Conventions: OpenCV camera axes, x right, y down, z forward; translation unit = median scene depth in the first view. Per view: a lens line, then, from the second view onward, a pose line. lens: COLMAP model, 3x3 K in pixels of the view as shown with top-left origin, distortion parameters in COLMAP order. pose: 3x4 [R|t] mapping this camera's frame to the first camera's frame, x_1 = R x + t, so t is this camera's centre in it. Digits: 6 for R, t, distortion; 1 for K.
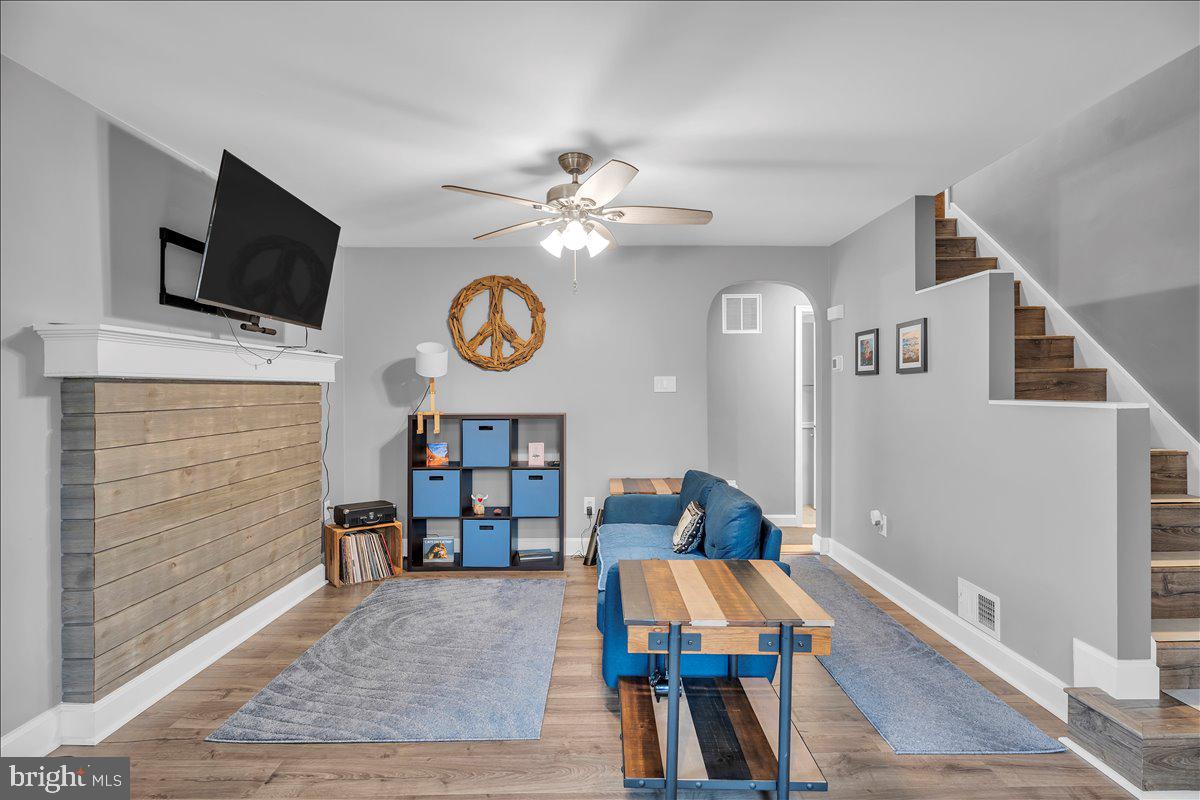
lens RADIAL K [[547.8, 0, 604.8], [0, 547.8, 393.4], [0, 0, 1]] dist [0.001175, 0.000598]
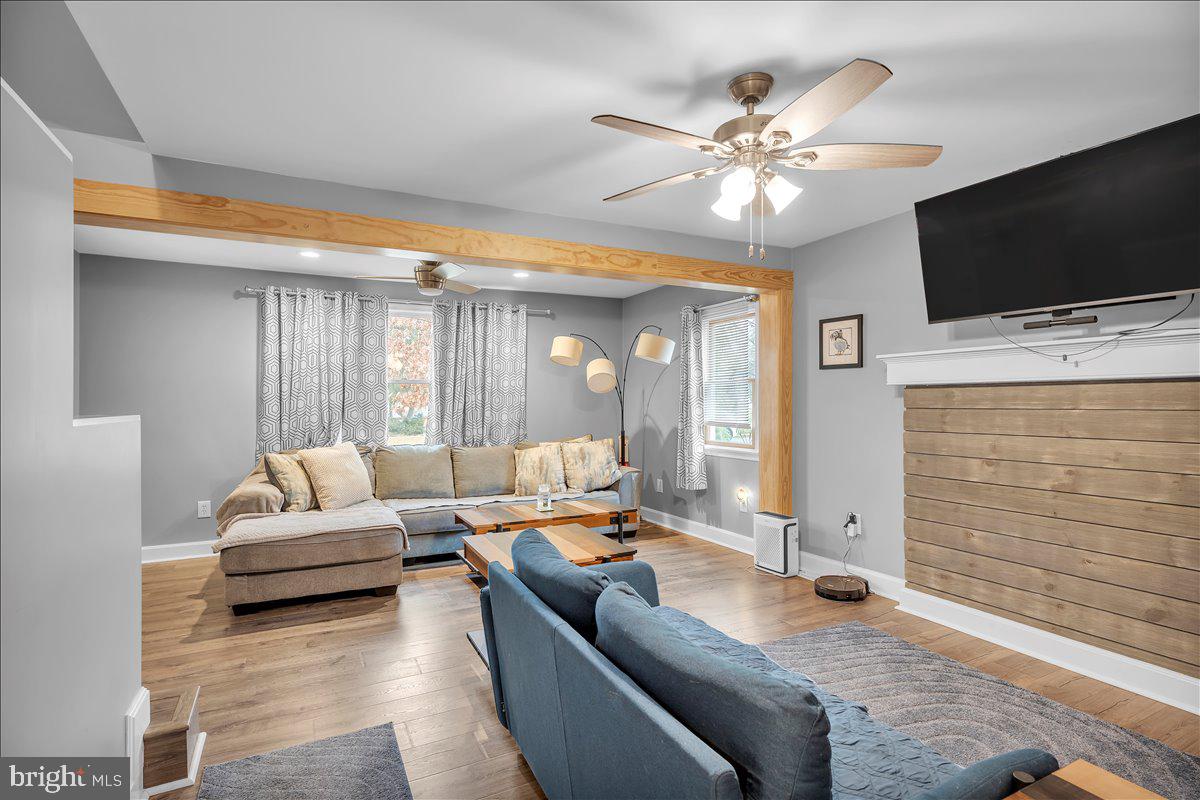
lens RADIAL K [[595.0, 0, 602.0], [0, 595.0, 399.3], [0, 0, 1]] dist [-0.001578, -0.000106]
pose [[-0.890662, 0.010164, -0.454553, 0.507286], [0.008638, 0.999948, 0.005435, -0.004563], [0.454584, 0.000915, -0.890703, 1.668351]]
